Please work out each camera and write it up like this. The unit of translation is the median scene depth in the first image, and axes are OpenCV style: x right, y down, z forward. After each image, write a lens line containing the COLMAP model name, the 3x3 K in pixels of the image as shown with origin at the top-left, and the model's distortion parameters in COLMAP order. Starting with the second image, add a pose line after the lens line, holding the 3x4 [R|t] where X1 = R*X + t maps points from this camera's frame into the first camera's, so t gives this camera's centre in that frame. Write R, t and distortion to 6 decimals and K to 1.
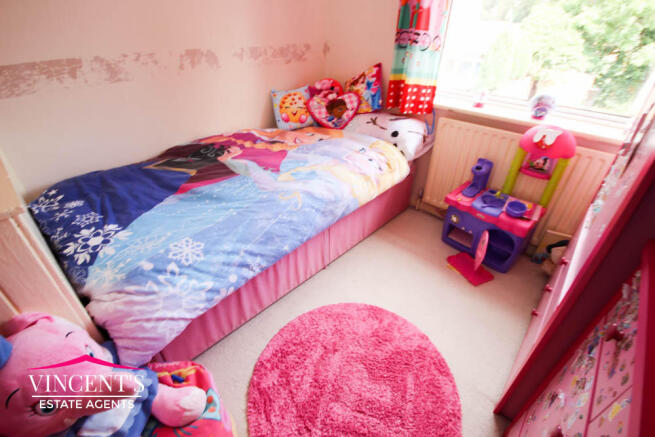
lens RADIAL K [[303.6, 0, 332.7], [0, 303.6, 219.8], [0, 0, 1]] dist [0.005116, -0.007091]
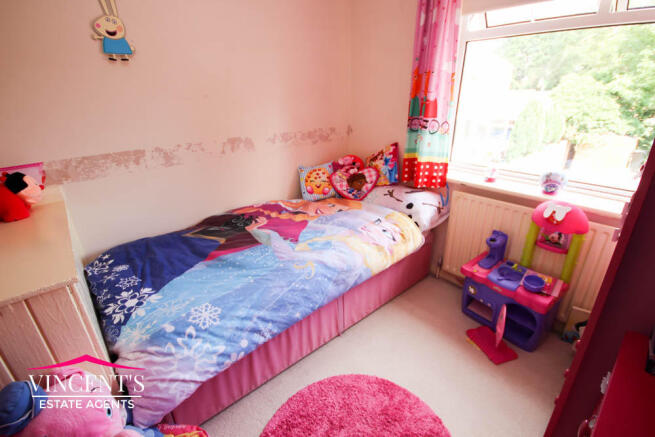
lens RADIAL K [[303.6, 0, 332.7], [0, 303.6, 219.8], [0, 0, 1]] dist [0.005116, -0.007091]
pose [[0.993086, 0.010921, -0.116877, 0.074542], [-0.032764, 0.981880, -0.186648, -0.033261], [0.112721, 0.189186, 0.975450, -0.067358]]
